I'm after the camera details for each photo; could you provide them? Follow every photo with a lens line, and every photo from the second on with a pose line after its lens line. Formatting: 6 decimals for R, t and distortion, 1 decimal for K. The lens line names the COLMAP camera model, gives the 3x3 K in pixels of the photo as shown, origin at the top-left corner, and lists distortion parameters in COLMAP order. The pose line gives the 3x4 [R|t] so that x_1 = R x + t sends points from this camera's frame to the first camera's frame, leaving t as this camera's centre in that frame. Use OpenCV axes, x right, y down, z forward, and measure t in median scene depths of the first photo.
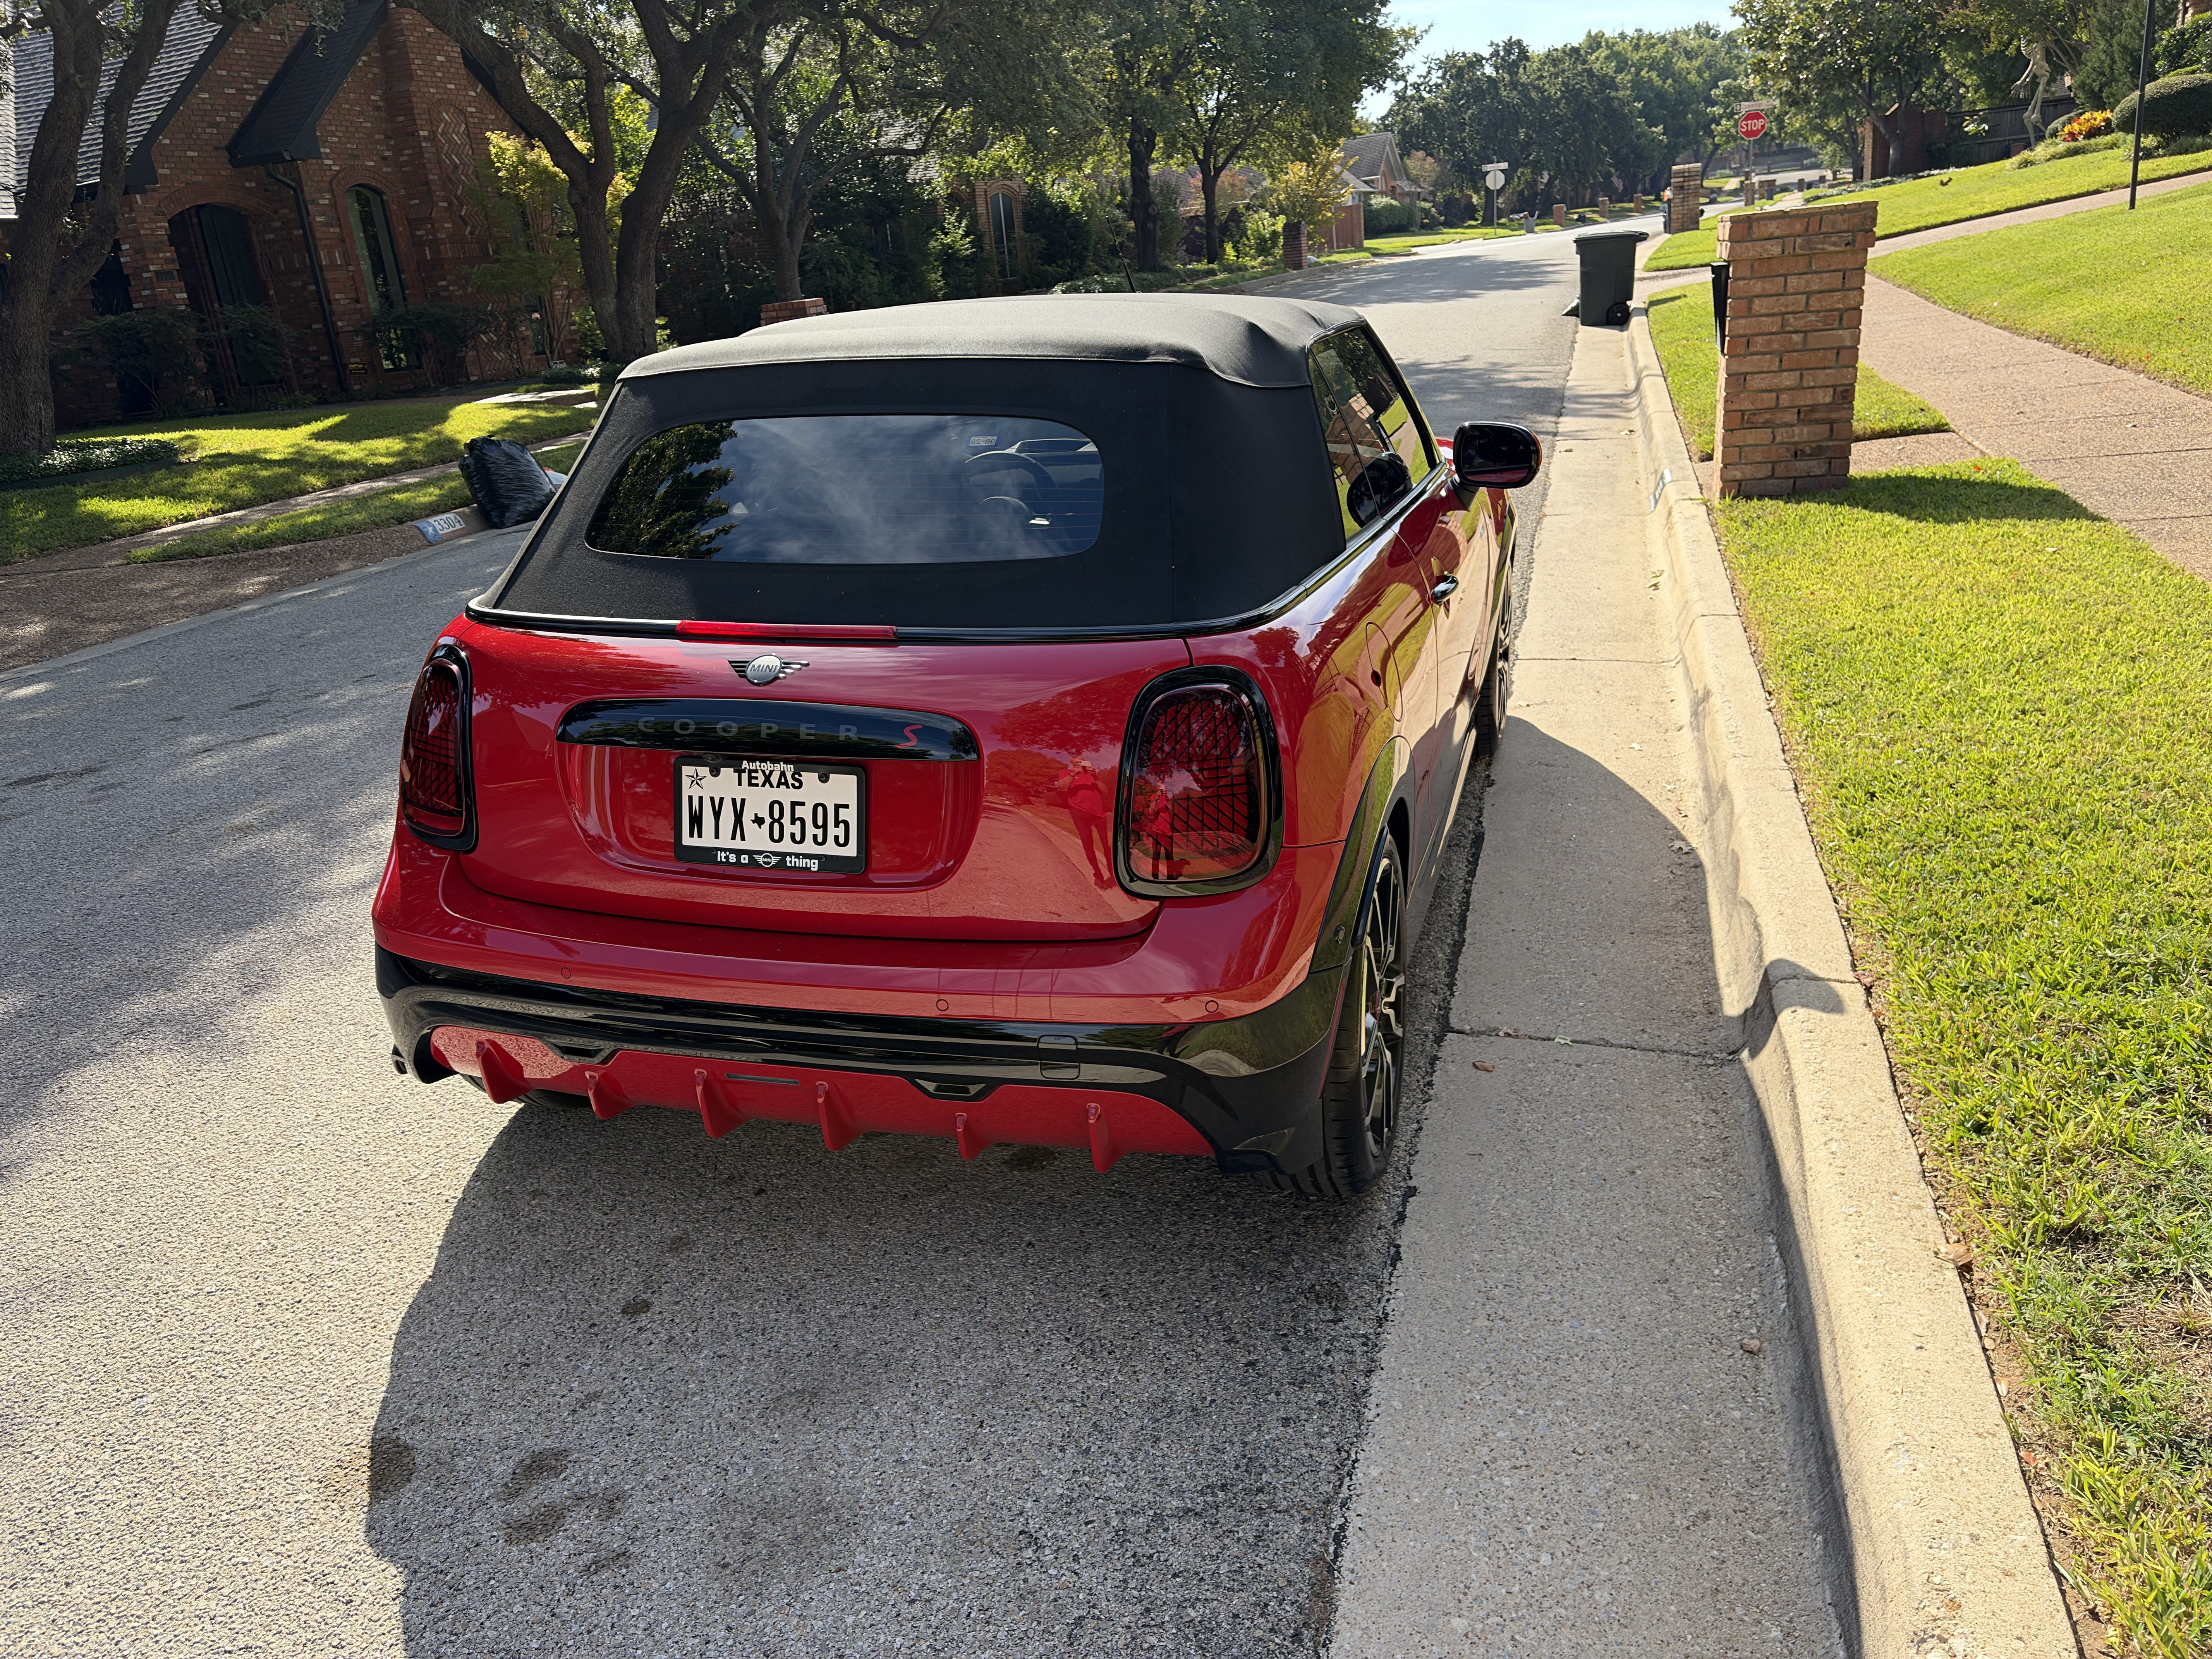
lens RADIAL K [[1659.5, 0, 1109.7], [0, 1659.5, 799.0], [0, 0, 1]] dist [0.092223, -0.104511]
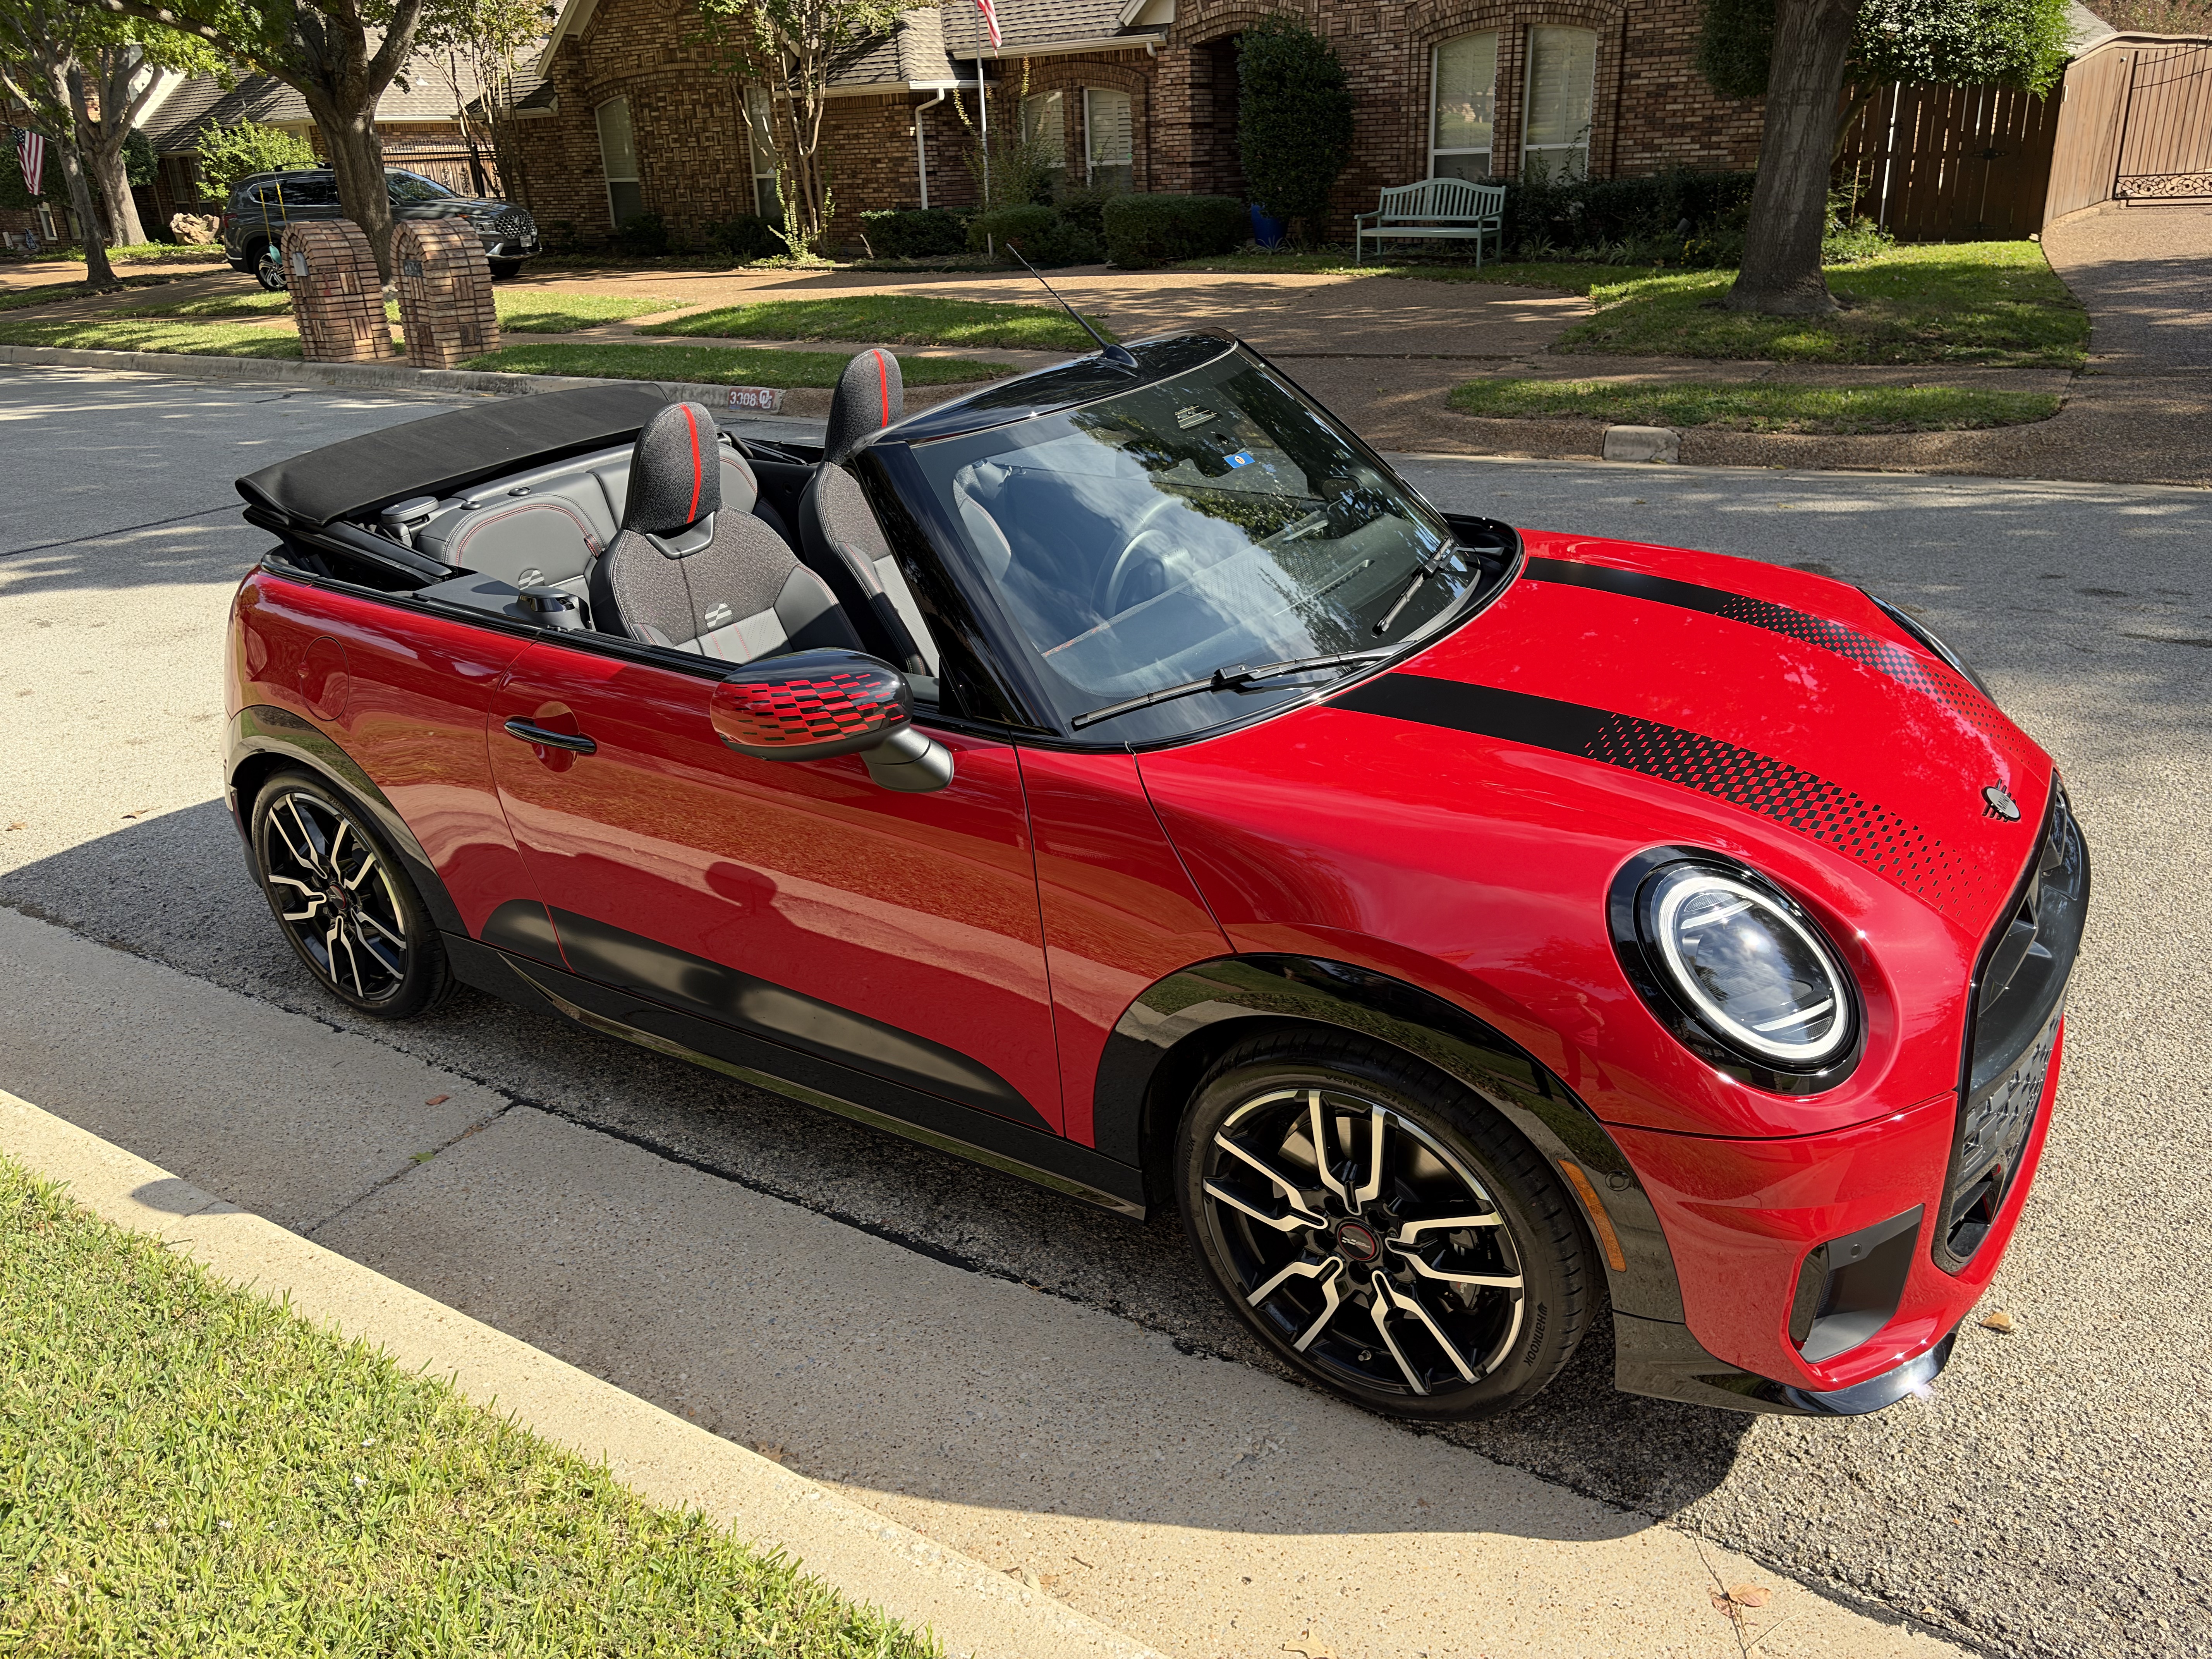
lens RADIAL K [[1674.1, 0, 1100.0], [0, 1674.1, 822.0], [0, 0, 1]] dist [0.048294, -0.057129]
pose [[-0.283774, 0.455592, -0.843746, 1.234830], [-0.219691, 0.825623, 0.519694, -0.858244], [0.933385, 0.332839, -0.134201, 1.948939]]
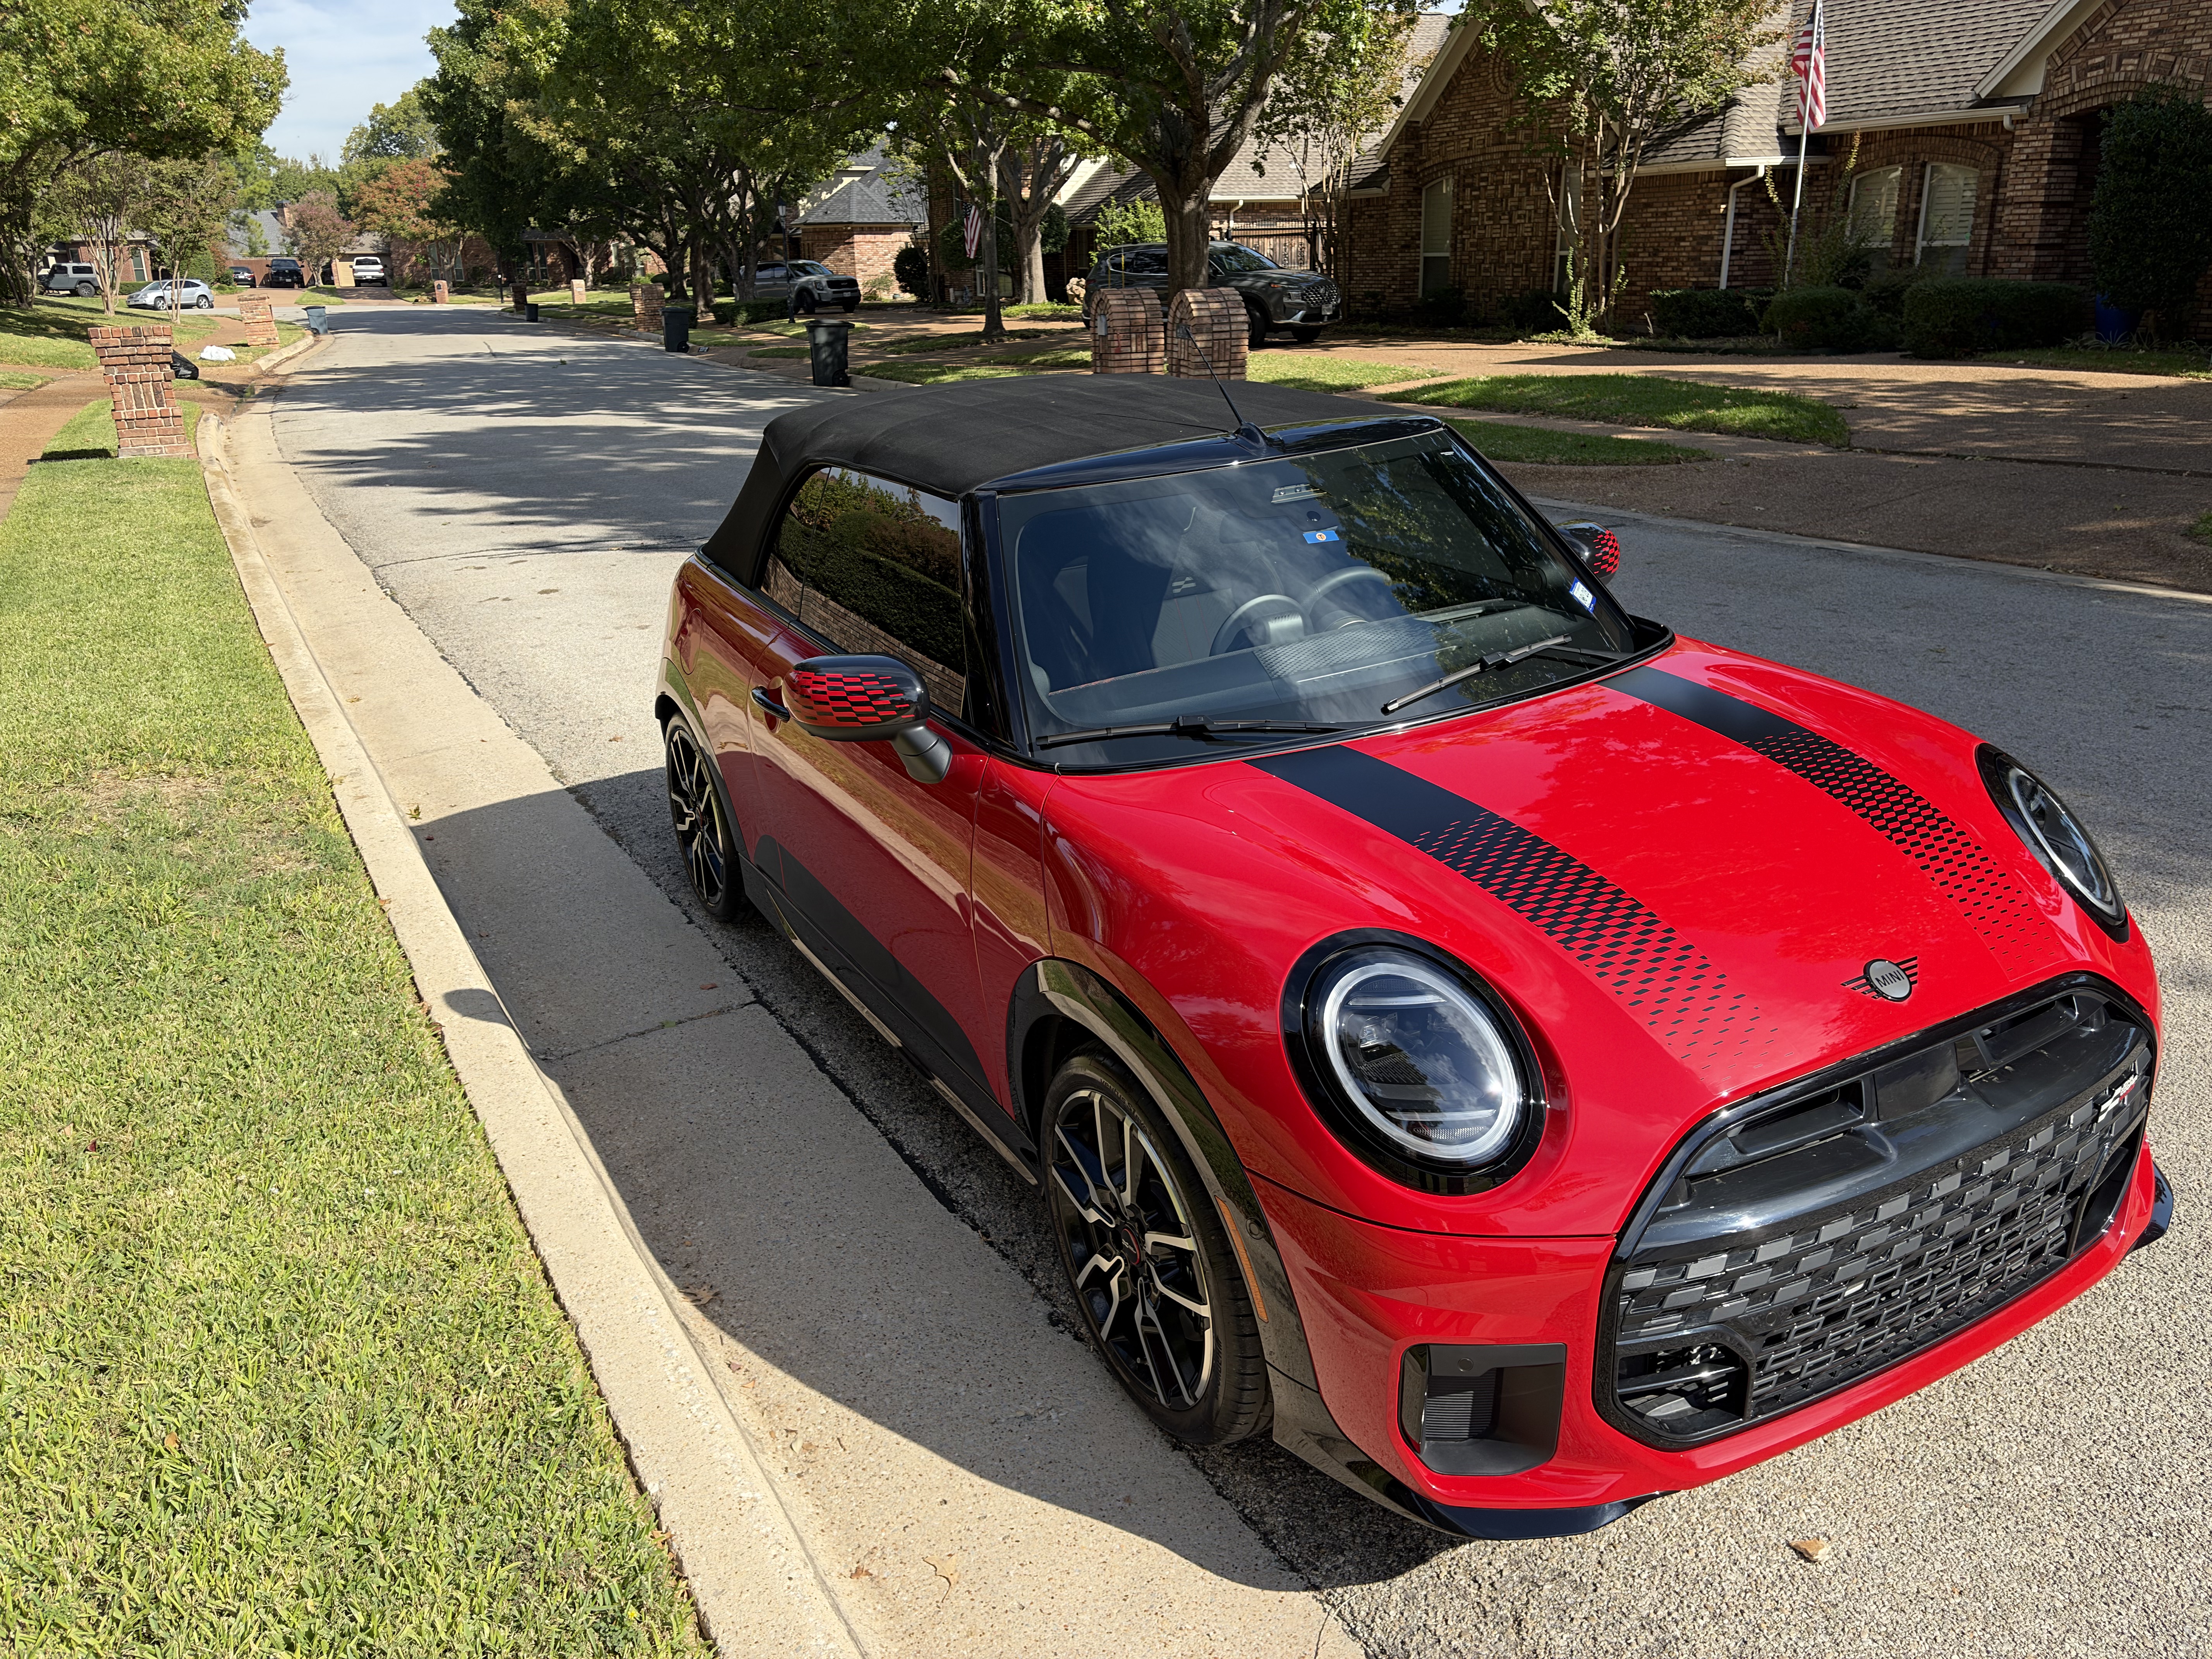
lens RADIAL K [[1676.5, 0, 1092.4], [0, 1676.5, 789.2], [0, 0, 1]] dist [0.070514, -0.074472]
pose [[-0.699905, 0.322960, -0.637048, 1.079856], [-0.121884, 0.824839, 0.552073, -1.004140], [0.703760, 0.464045, -0.537945, 2.461946]]
